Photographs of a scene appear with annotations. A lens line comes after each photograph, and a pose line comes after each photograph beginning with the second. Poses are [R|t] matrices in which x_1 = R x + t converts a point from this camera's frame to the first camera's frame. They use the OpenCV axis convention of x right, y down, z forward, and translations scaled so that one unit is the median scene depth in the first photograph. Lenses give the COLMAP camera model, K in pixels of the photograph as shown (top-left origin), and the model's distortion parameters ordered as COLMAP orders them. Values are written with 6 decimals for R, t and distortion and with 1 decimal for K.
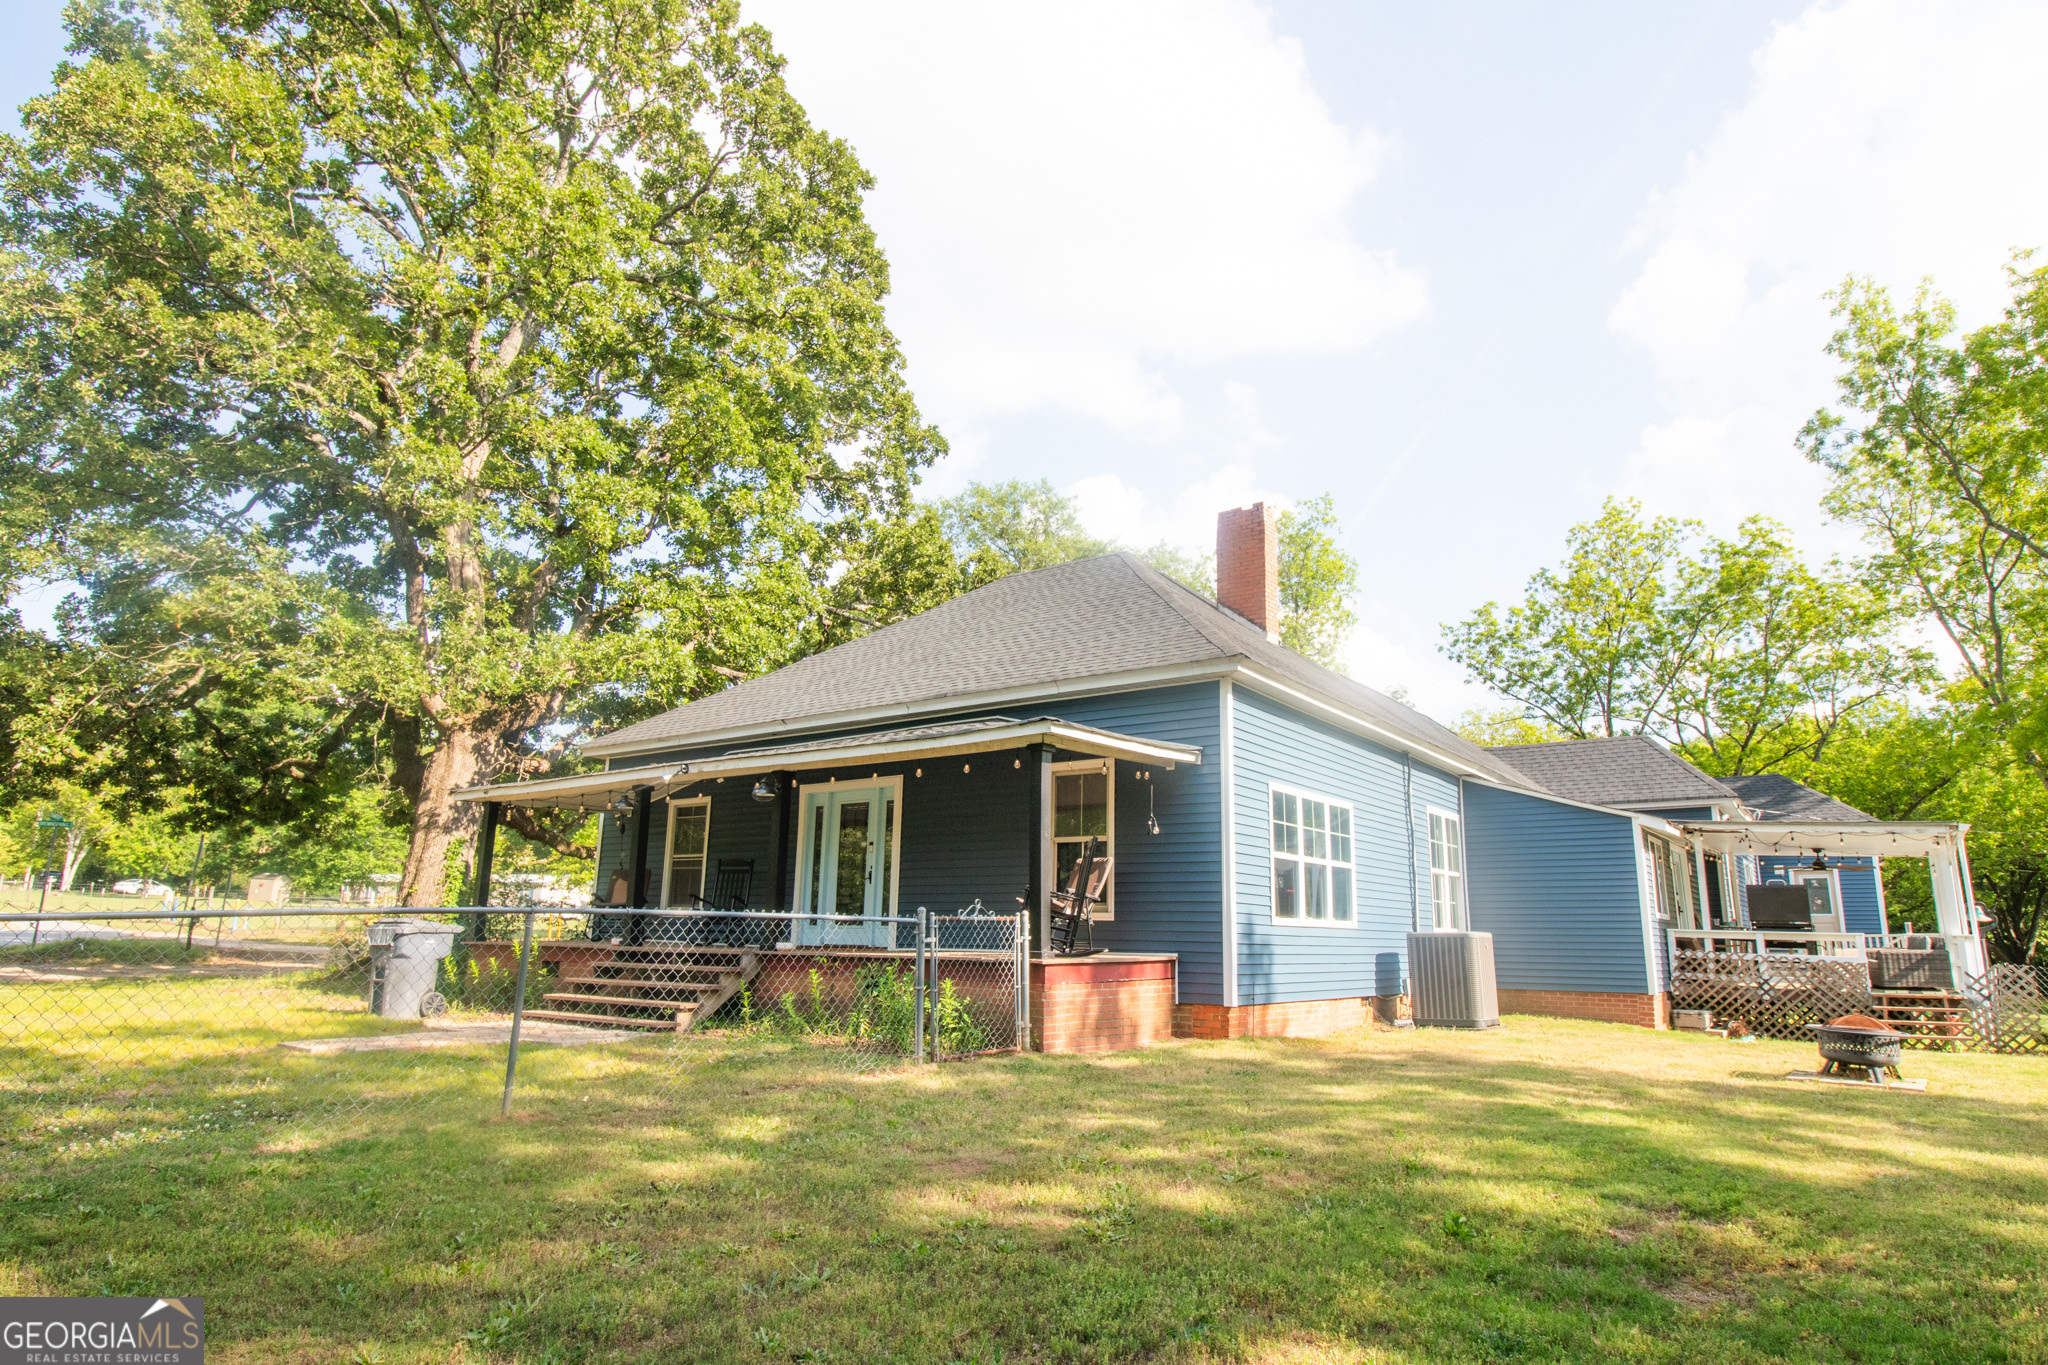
lens RADIAL K [[1143.2, 0, 1033.4], [0, 1143.2, 689.5], [0, 0, 1]] dist [0.004971, -0.010864]
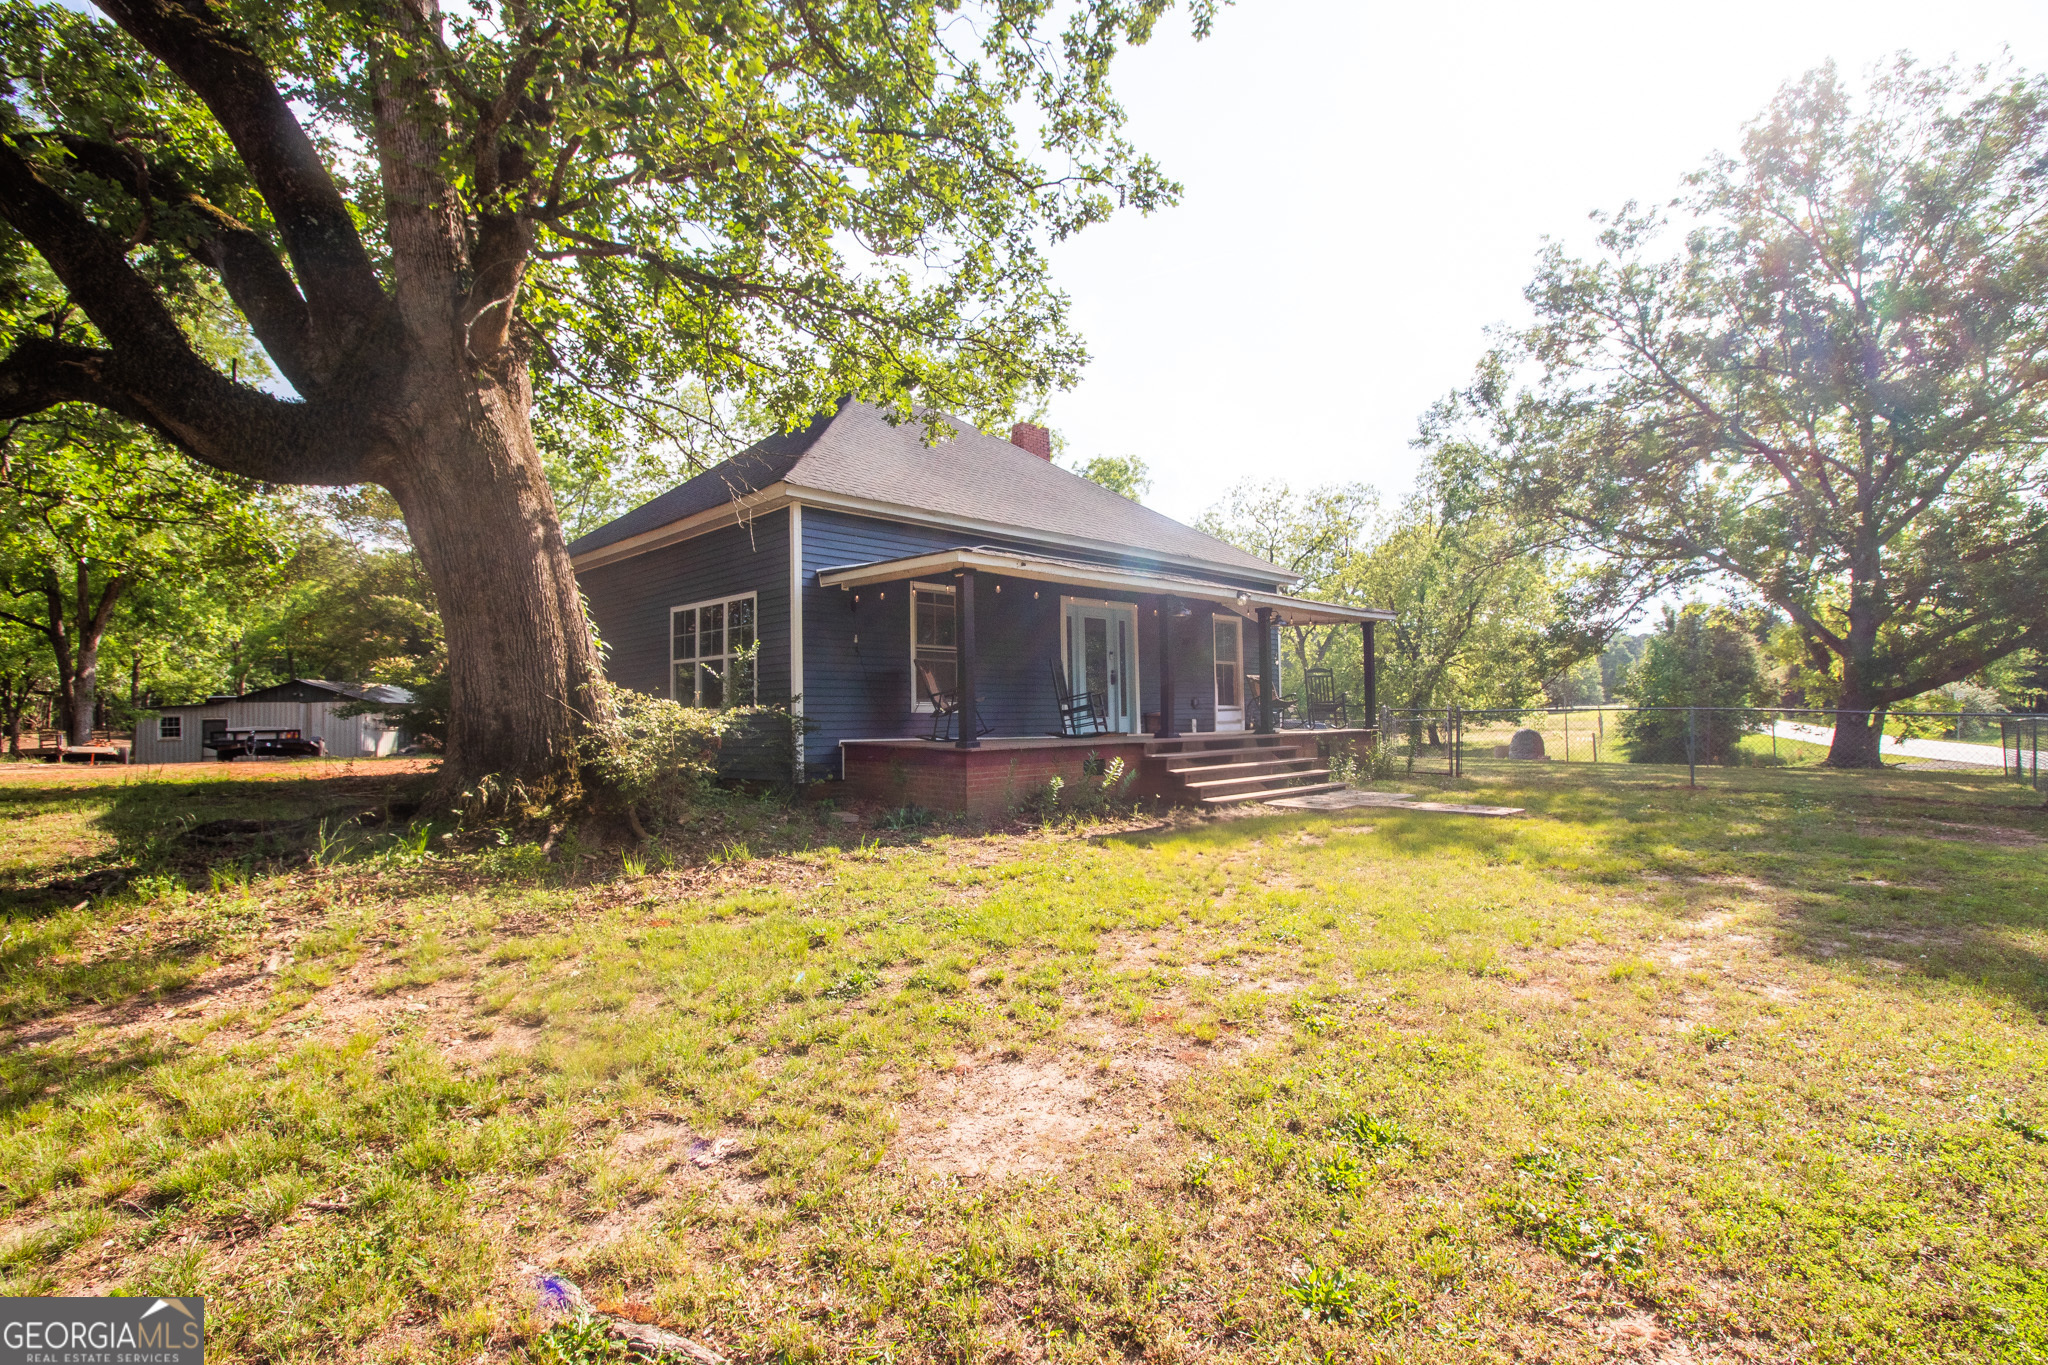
lens RADIAL K [[952.7, 0, 1031.8], [0, 952.7, 678.0], [0, 0, 1]] dist [-0.000561, -0.011504]
pose [[0.154660, 0.022144, 0.987720, -0.961356], [-0.195577, 0.980650, 0.008639, 0.136958], [-0.968416, -0.194511, 0.155998, 0.737122]]
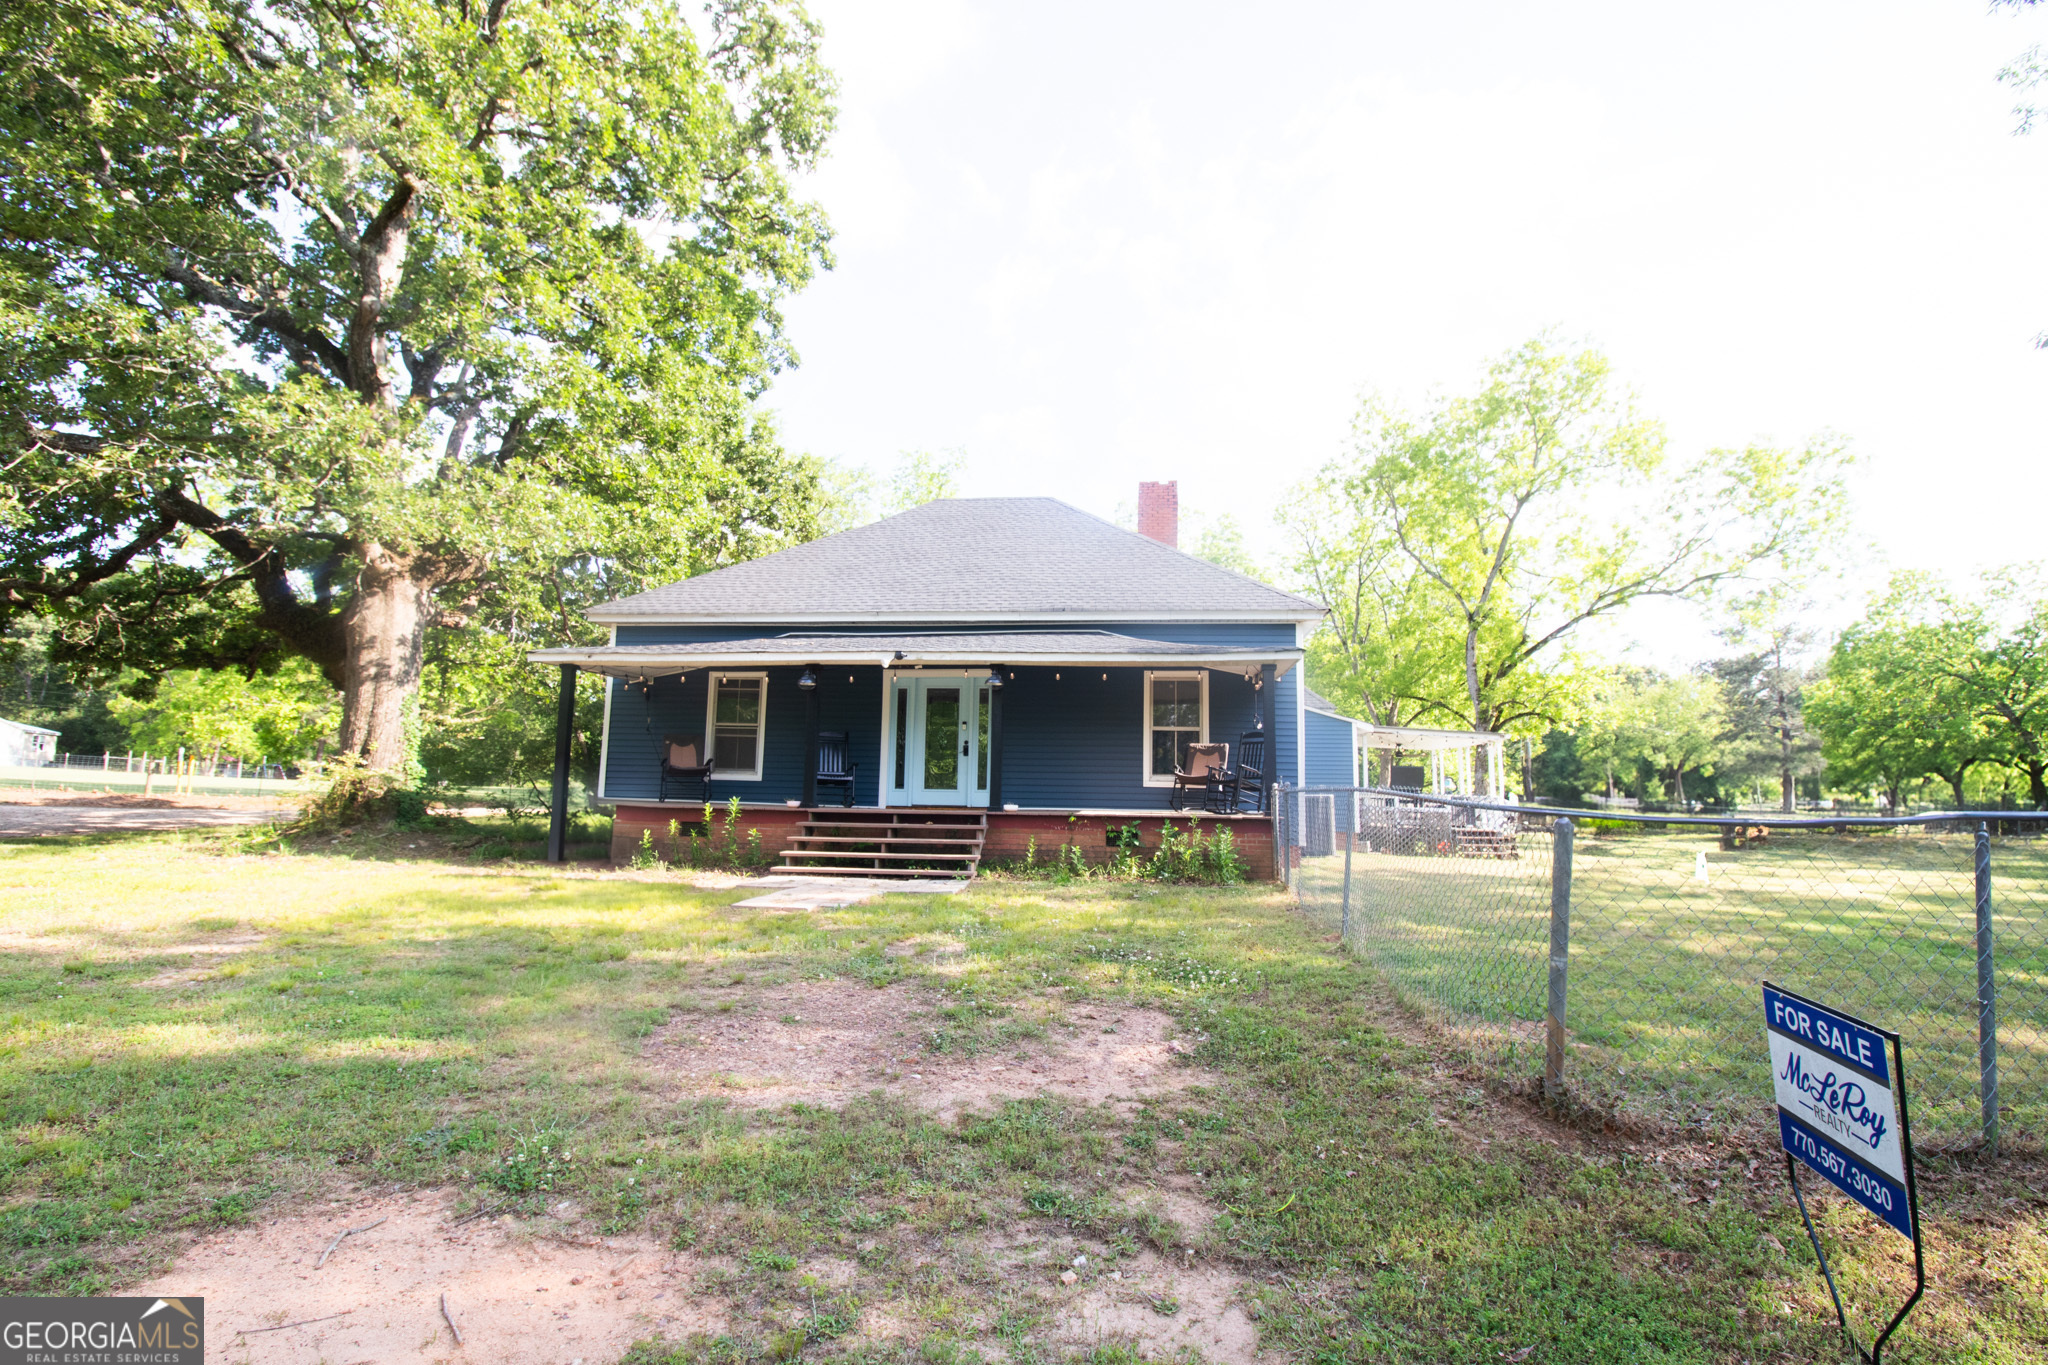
lens RADIAL K [[952.7, 0, 1034.9], [0, 952.7, 681.7], [0, 0, 1]] dist [-0.000561, -0.011504]
pose [[0.867659, 0.059669, 0.493567, -0.464441], [-0.108259, 0.991625, 0.070432, 0.010094], [-0.485230, -0.114544, 0.866851, 0.075827]]
